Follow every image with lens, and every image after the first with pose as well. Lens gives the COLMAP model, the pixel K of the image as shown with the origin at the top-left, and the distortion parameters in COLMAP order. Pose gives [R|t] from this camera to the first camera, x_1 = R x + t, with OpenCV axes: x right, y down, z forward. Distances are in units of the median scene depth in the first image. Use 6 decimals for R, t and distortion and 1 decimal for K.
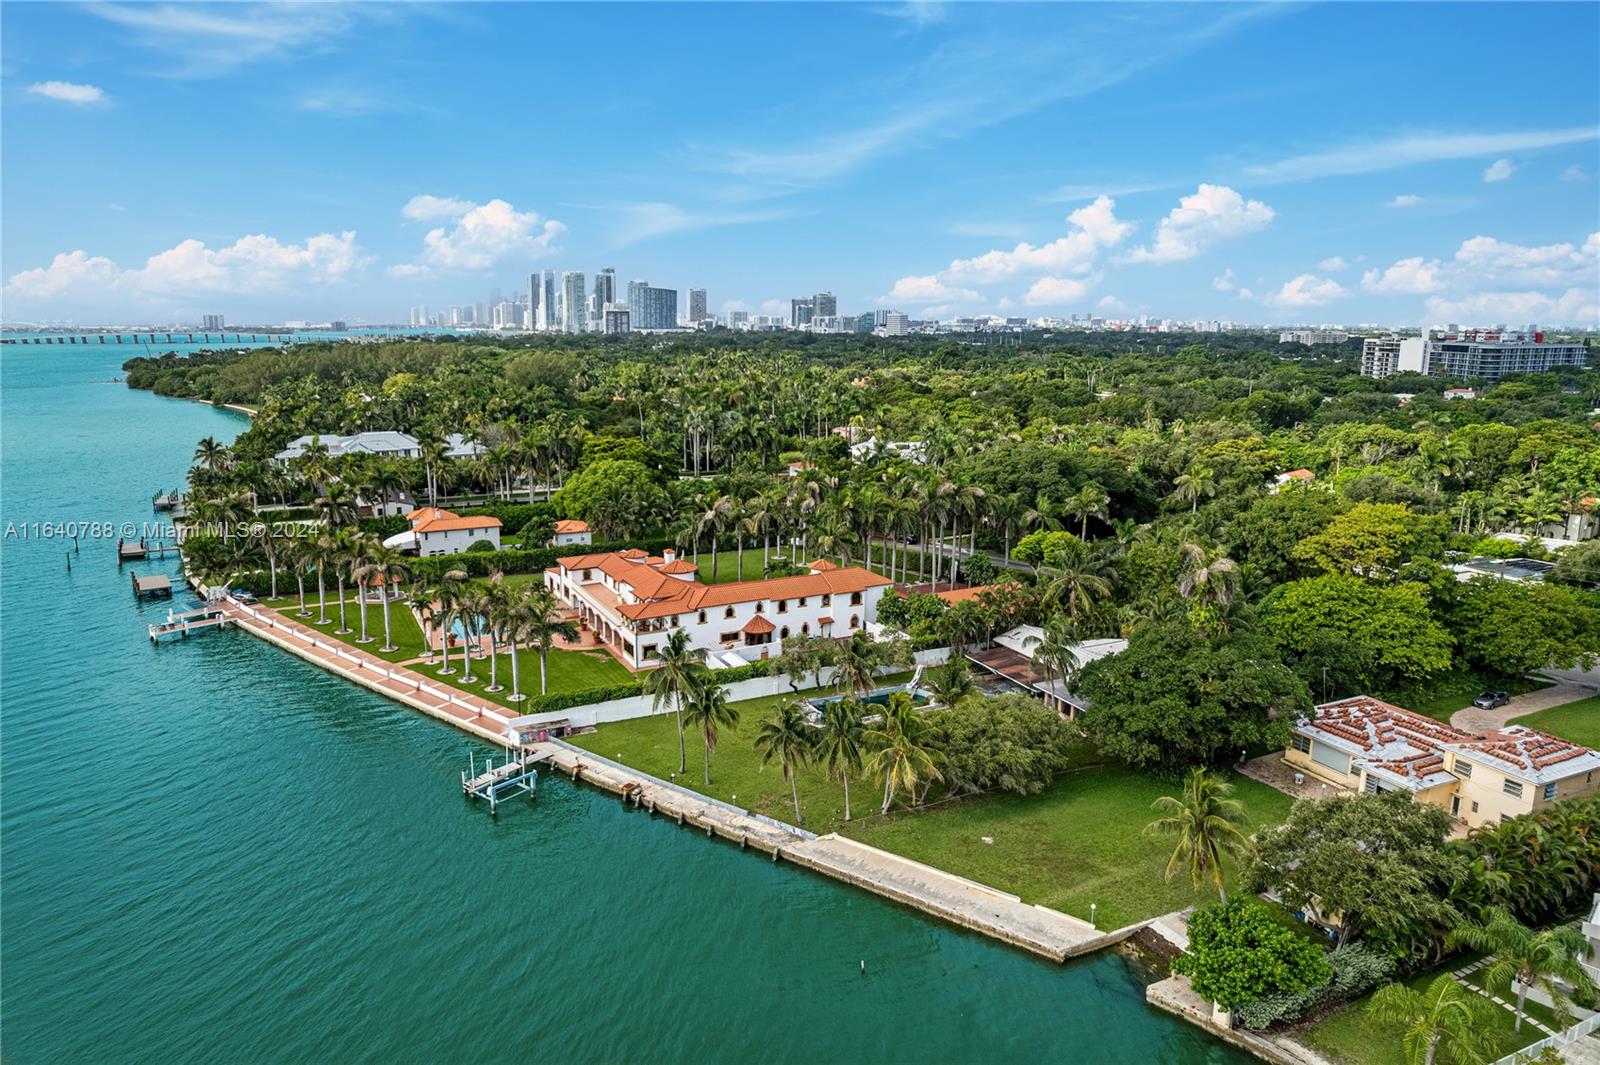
lens RADIAL K [[1028.0, 0, 800.0], [0, 1028.0, 532.5], [0, 0, 1]] dist [-0.063446, 0.049869]
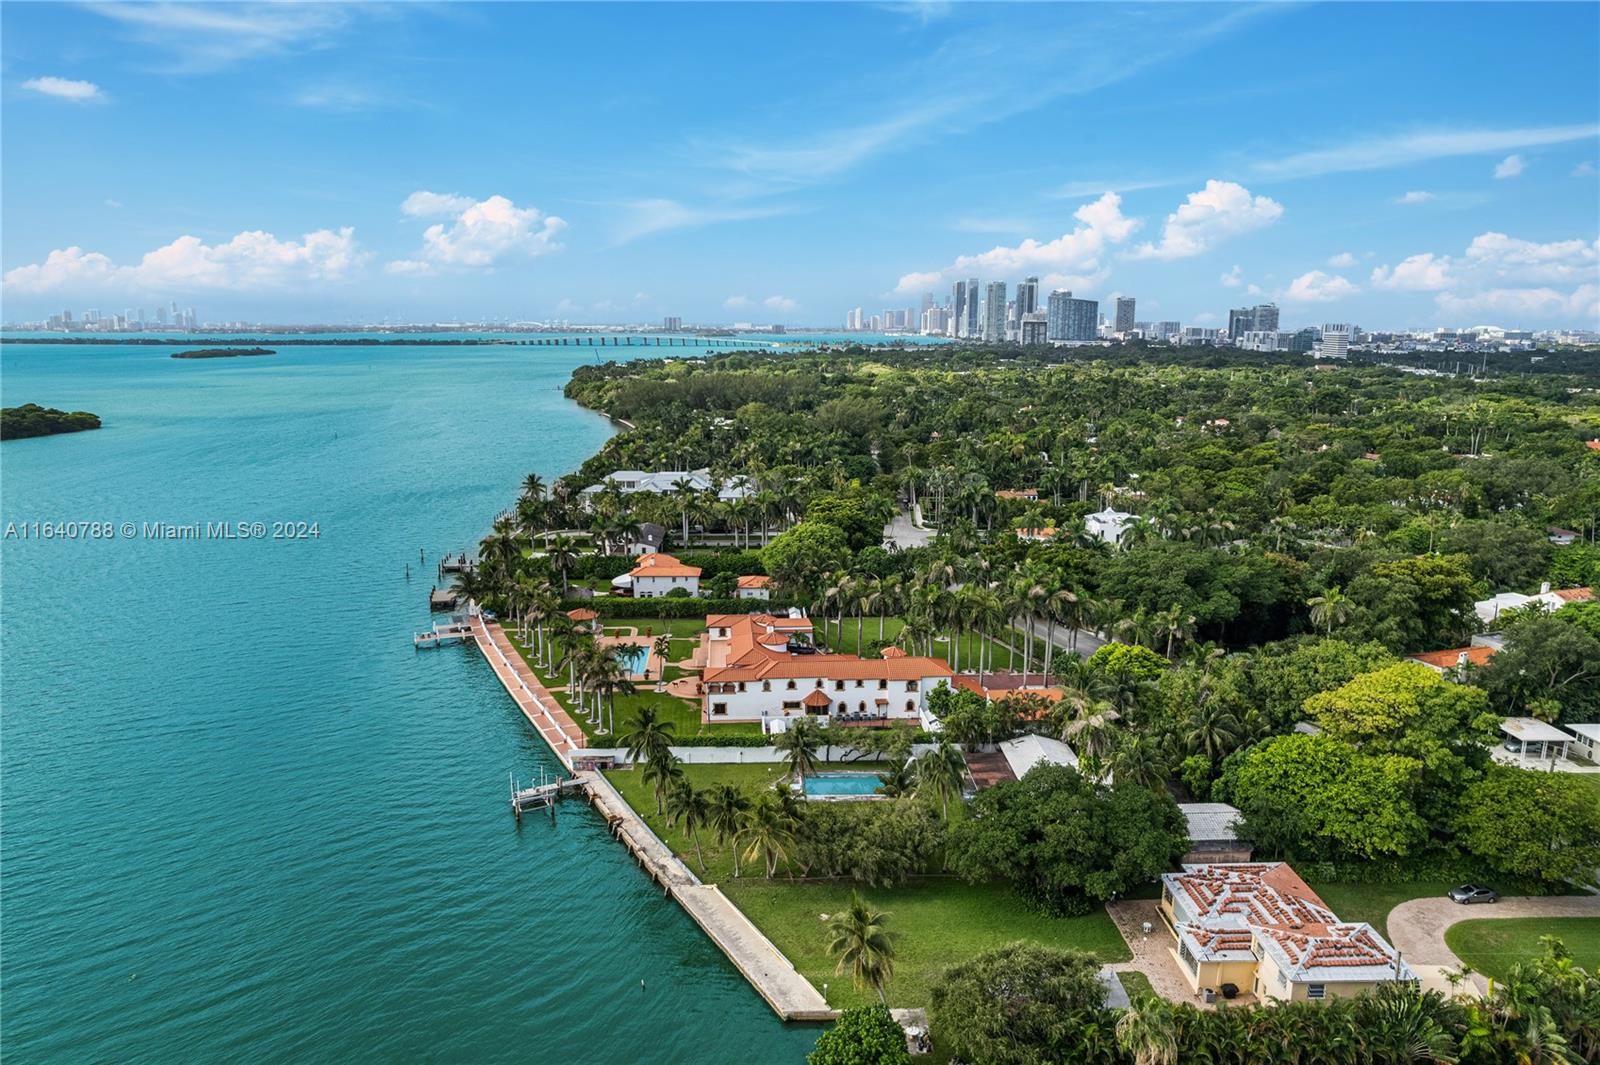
lens RADIAL K [[1028.0, 0, 800.0], [0, 1028.0, 532.5], [0, 0, 1]] dist [-0.063446, 0.049869]
pose [[0.925028, 0.085658, -0.370115, 0.353571], [-0.089729, 0.995947, 0.006238, -0.102913], [0.369149, 0.027440, 0.928965, -0.104551]]
